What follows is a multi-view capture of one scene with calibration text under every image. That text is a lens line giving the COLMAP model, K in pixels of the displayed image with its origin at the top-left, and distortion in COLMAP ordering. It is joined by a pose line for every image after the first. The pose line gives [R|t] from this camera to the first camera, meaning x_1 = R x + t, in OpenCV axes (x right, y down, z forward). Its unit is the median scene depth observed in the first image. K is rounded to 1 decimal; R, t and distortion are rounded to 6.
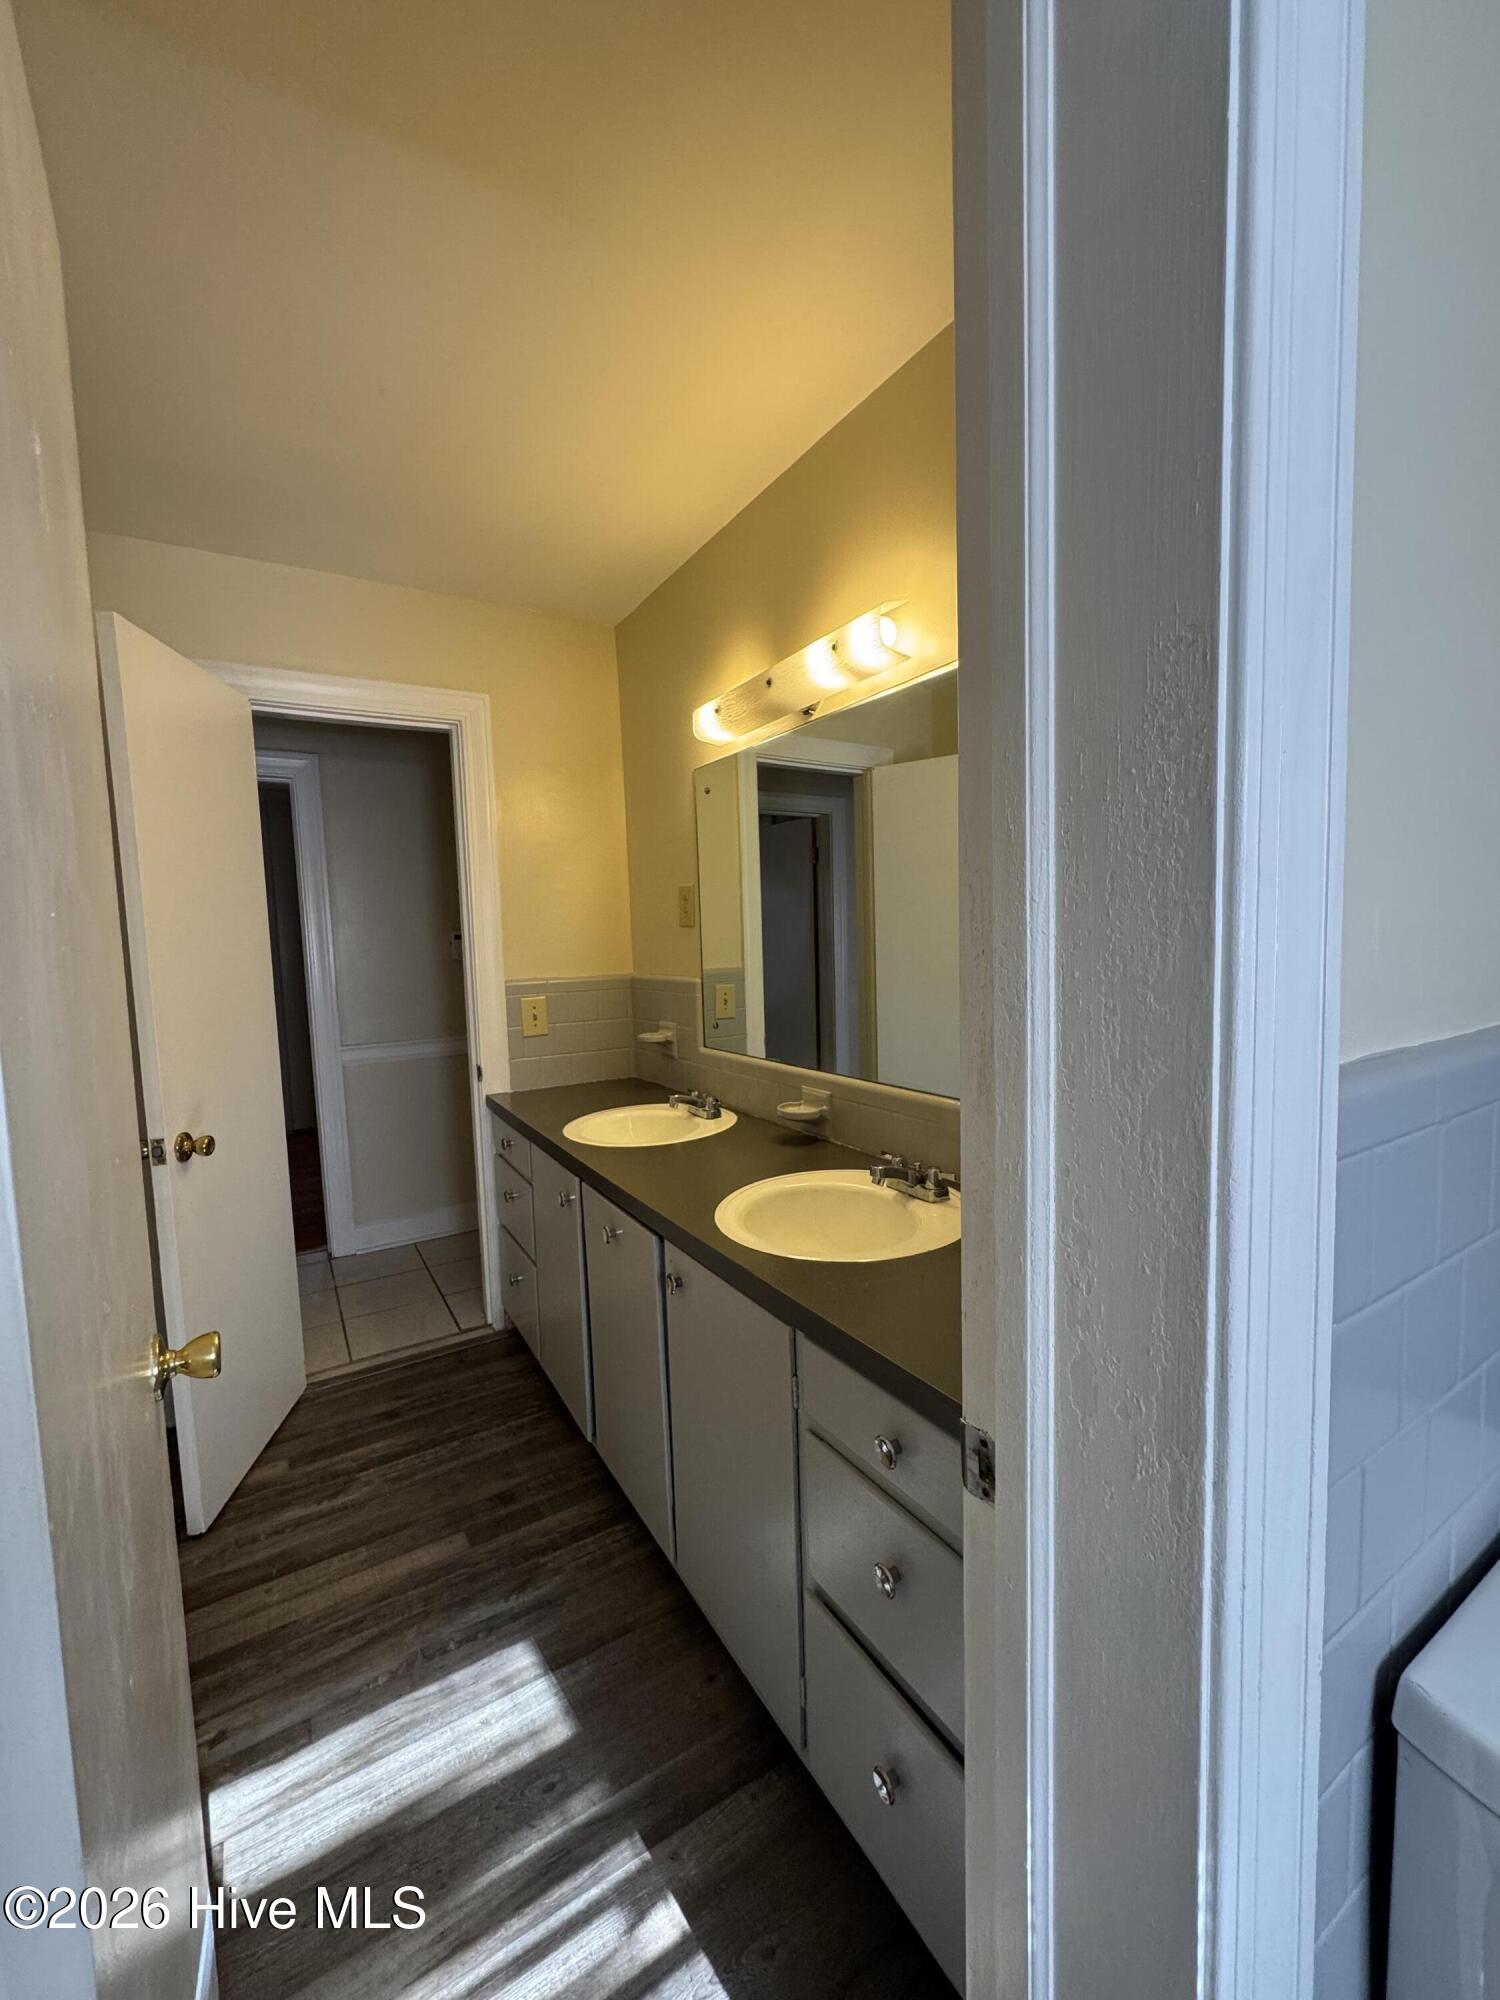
lens RADIAL K [[794.0, 0, 748.4], [0, 794.0, 1003.1], [0, 0, 1]] dist [-0.003162, 0.000947]
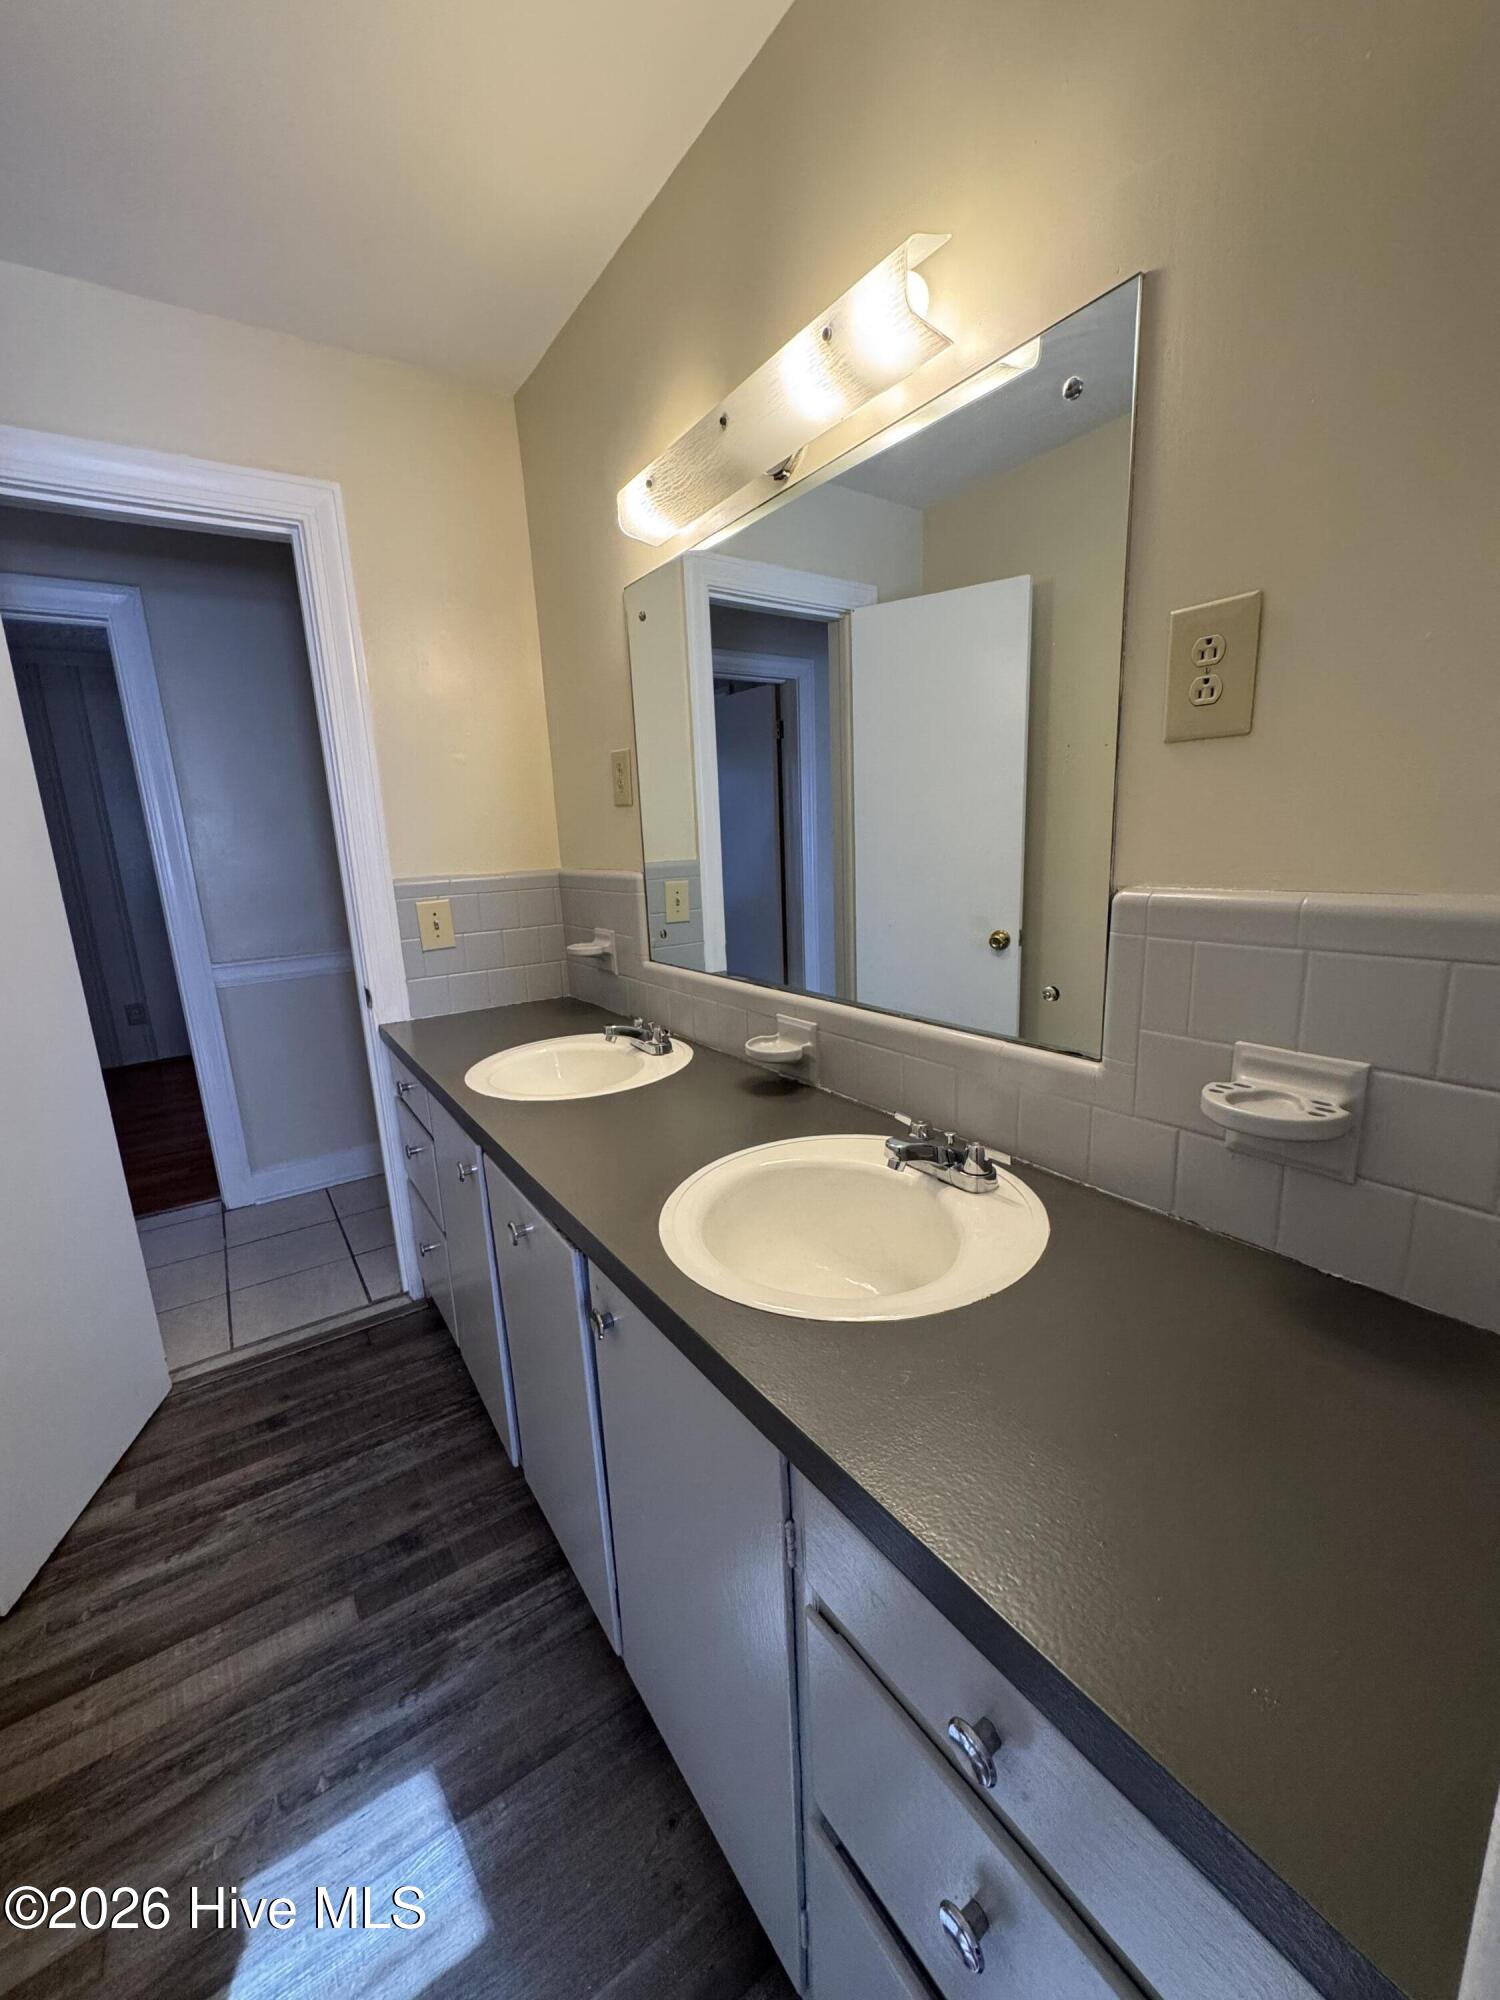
lens RADIAL K [[794.0, 0, 747.1], [0, 794.0, 1001.2], [0, 0, 1]] dist [-0.003162, 0.000947]
pose [[0.998641, -0.021157, 0.047626, 0.003031], [0.015006, 0.991919, 0.125982, -0.003695], [-0.049906, -0.125096, 0.990889, 0.260993]]
